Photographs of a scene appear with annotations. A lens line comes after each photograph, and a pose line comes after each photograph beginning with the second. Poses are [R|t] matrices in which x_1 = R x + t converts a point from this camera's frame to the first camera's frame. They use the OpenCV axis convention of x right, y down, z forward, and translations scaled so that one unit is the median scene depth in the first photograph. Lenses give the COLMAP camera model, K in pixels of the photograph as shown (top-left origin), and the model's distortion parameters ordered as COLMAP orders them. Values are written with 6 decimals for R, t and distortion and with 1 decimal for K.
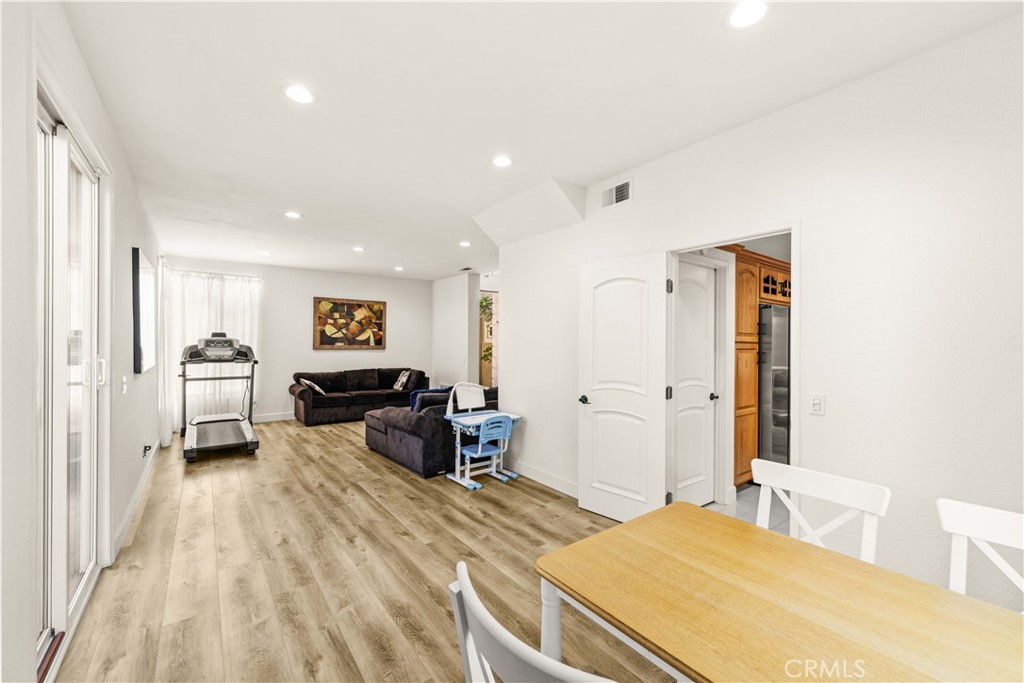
lens RADIAL K [[418.7, 0, 515.2], [0, 418.7, 349.5], [0, 0, 1]] dist [0.002040, -0.001214]
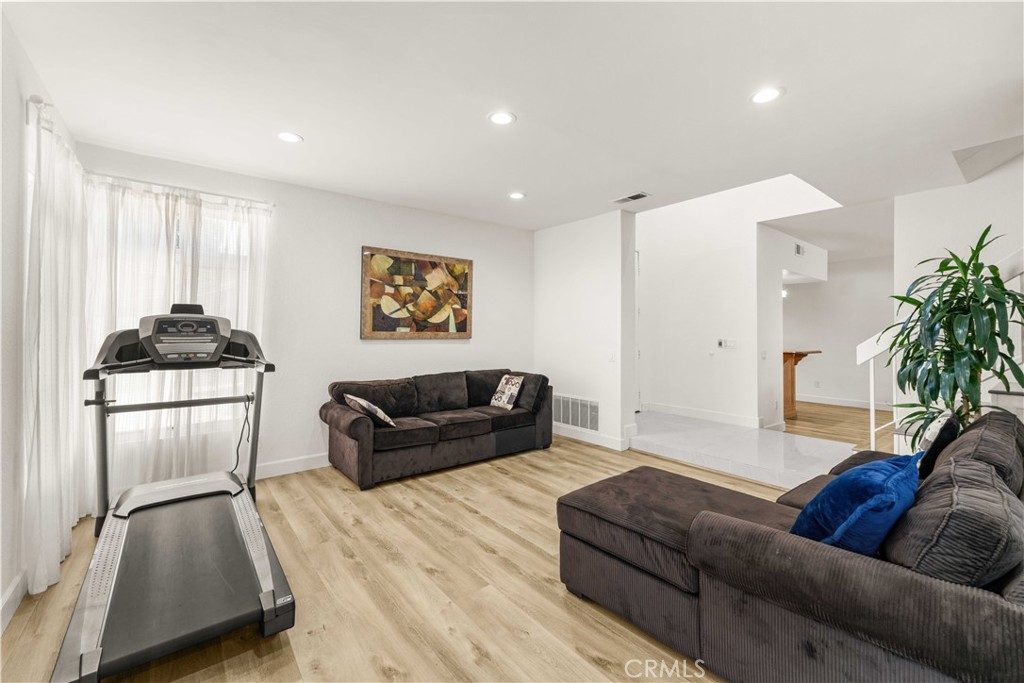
lens RADIAL K [[418.7, 0, 510.8], [0, 418.7, 330.5], [0, 0, 1]] dist [0.002040, -0.001214]
pose [[0.999500, -0.000898, 0.031595, -0.329504], [0.001483, 0.999828, -0.018509, -0.001078], [-0.031573, 0.018546, 0.999329, 0.476577]]
